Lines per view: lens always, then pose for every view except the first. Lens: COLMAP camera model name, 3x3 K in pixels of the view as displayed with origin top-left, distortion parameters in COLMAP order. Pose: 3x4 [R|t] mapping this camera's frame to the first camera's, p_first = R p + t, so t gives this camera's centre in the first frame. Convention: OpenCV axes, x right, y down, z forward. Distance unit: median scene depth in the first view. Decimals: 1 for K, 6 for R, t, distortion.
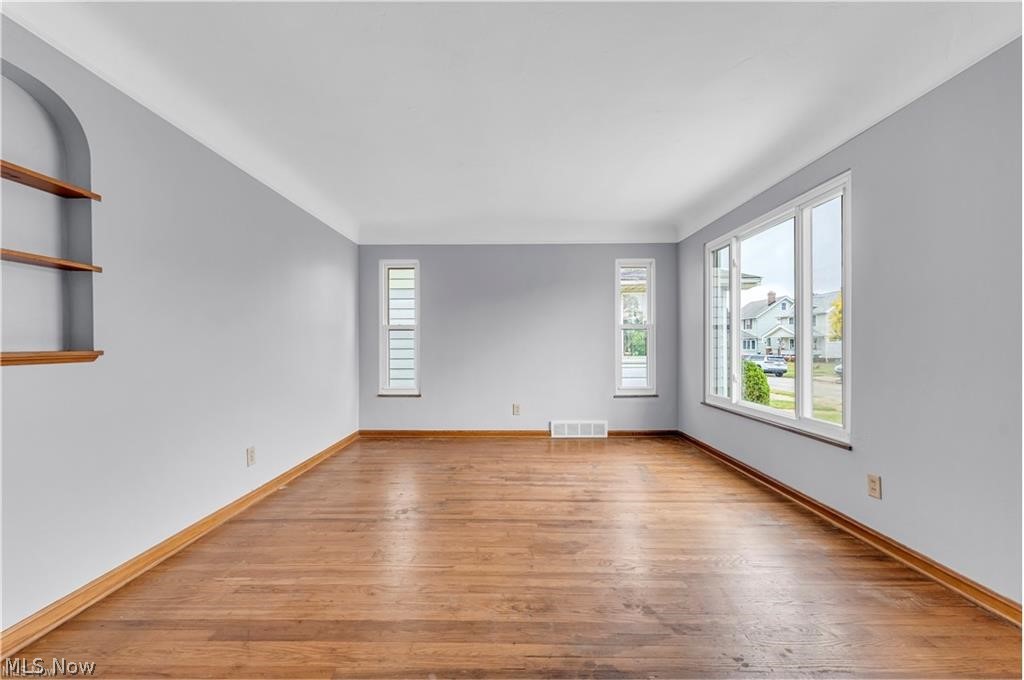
lens RADIAL K [[407.9, 0, 507.6], [0, 407.9, 344.9], [0, 0, 1]] dist [0.001892, 0.000134]
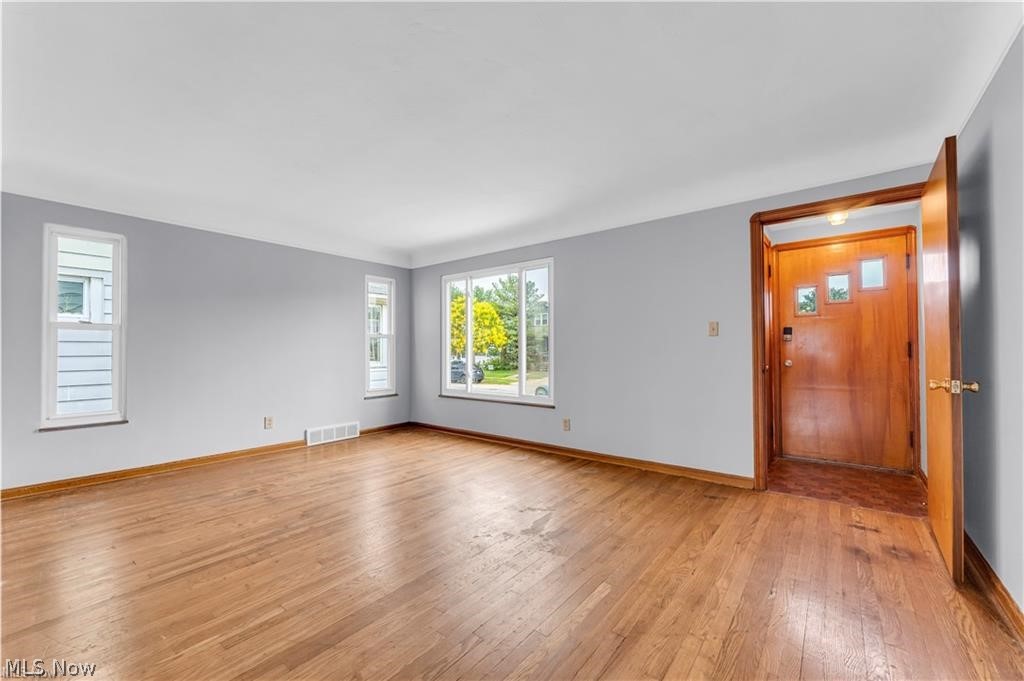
lens RADIAL K [[407.9, 0, 507.6], [0, 407.9, 345.4], [0, 0, 1]] dist [0.001892, 0.000134]
pose [[0.618656, 0.011214, 0.785582, -0.402021], [0.001501, 0.999879, -0.015455, 0.000555], [-0.785661, 0.010741, 0.618564, 0.011419]]
